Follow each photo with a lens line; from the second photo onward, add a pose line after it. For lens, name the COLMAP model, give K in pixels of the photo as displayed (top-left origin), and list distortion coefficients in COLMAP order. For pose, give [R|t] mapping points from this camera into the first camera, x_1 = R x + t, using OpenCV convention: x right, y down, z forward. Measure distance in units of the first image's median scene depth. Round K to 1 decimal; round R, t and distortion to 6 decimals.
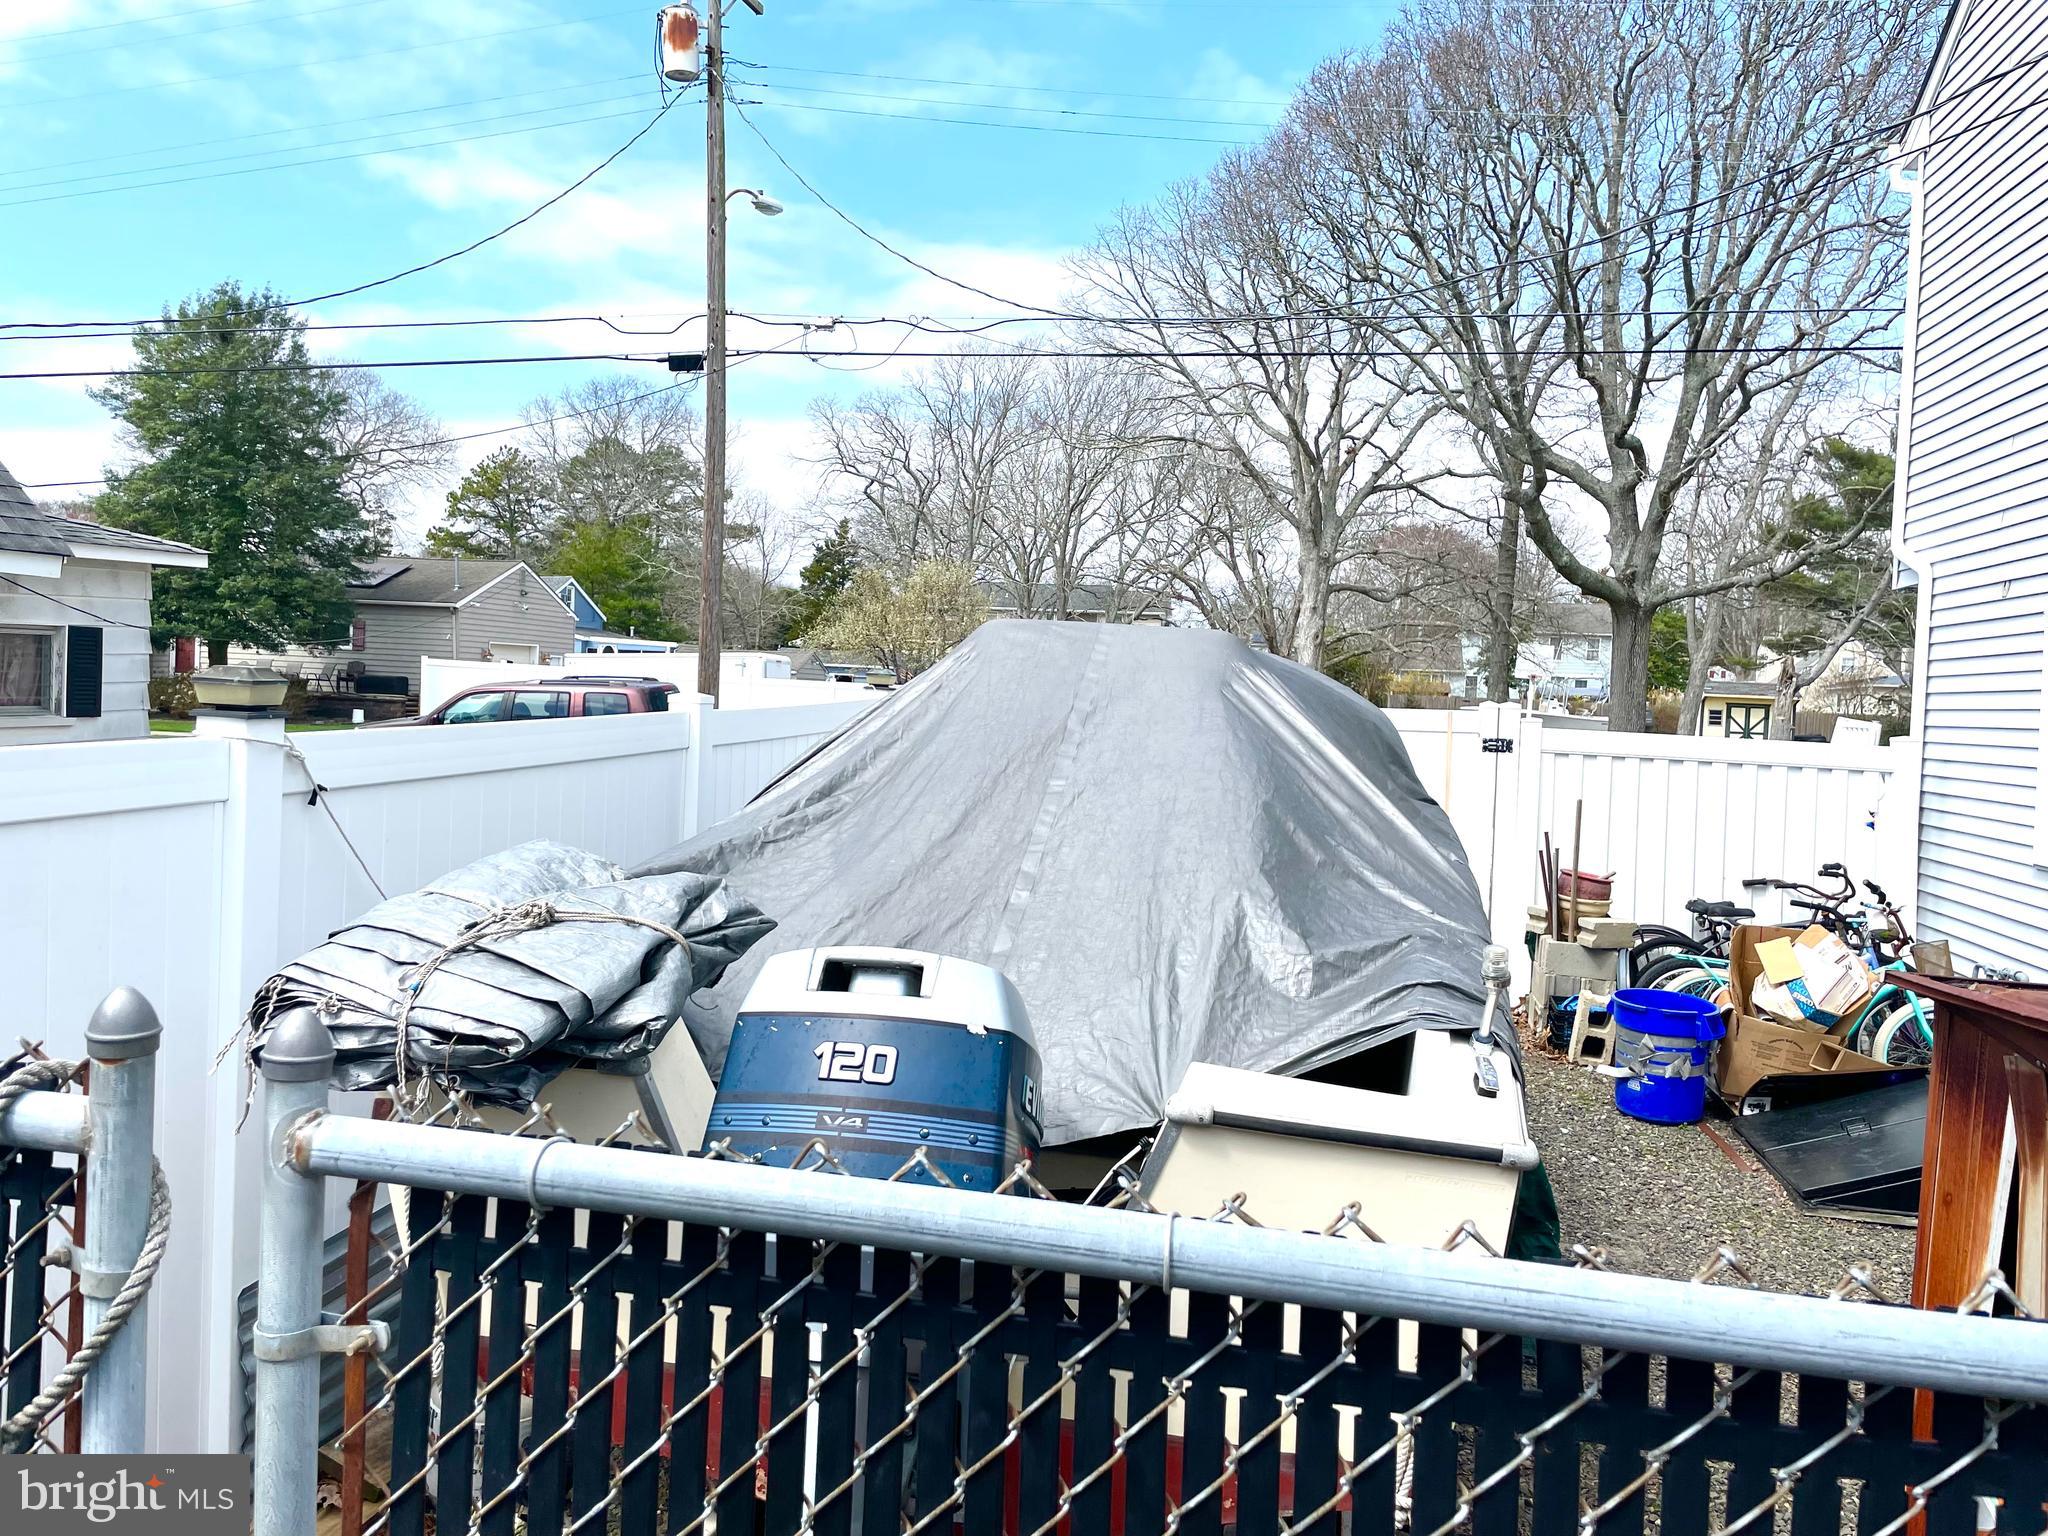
lens RADIAL K [[1558.4, 0, 1024.7], [0, 1558.4, 763.1], [0, 0, 1]] dist [0.006384, 0.001397]
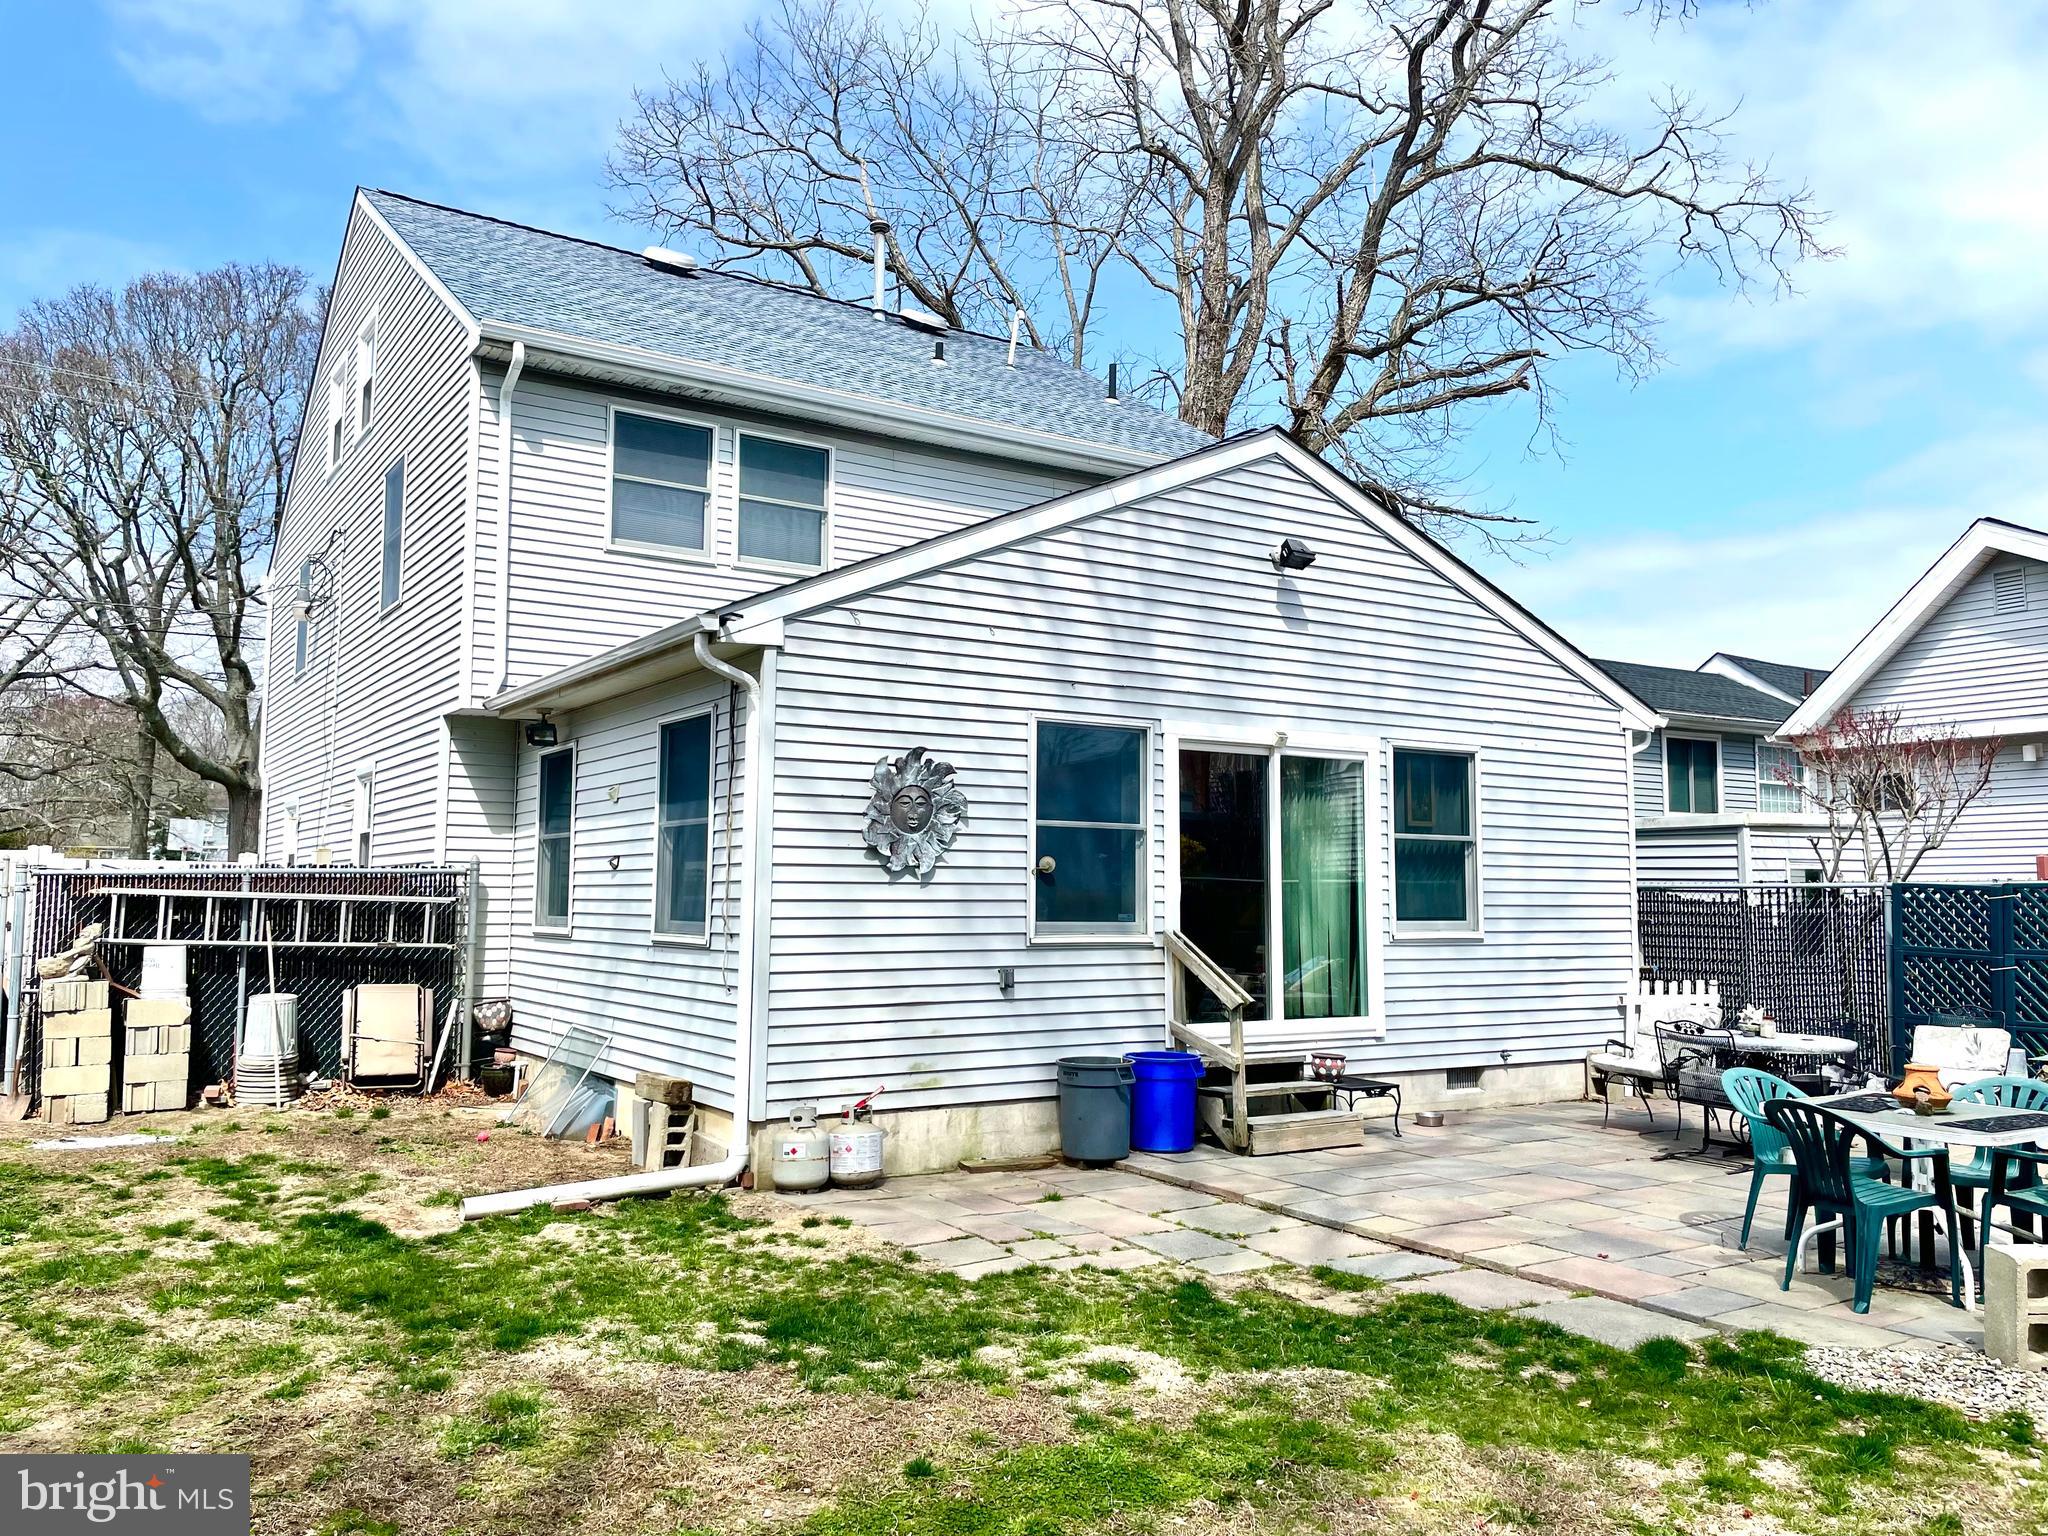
lens RADIAL K [[1558.4, 0, 1025.3], [0, 1558.4, 768.1], [0, 0, 1]] dist [0.006384, 0.001397]
pose [[0.716428, 0.020666, 0.697355, -0.044783], [0.051041, 0.995330, -0.081933, 0.020078], [-0.695791, 0.094293, 0.712028, -0.359000]]
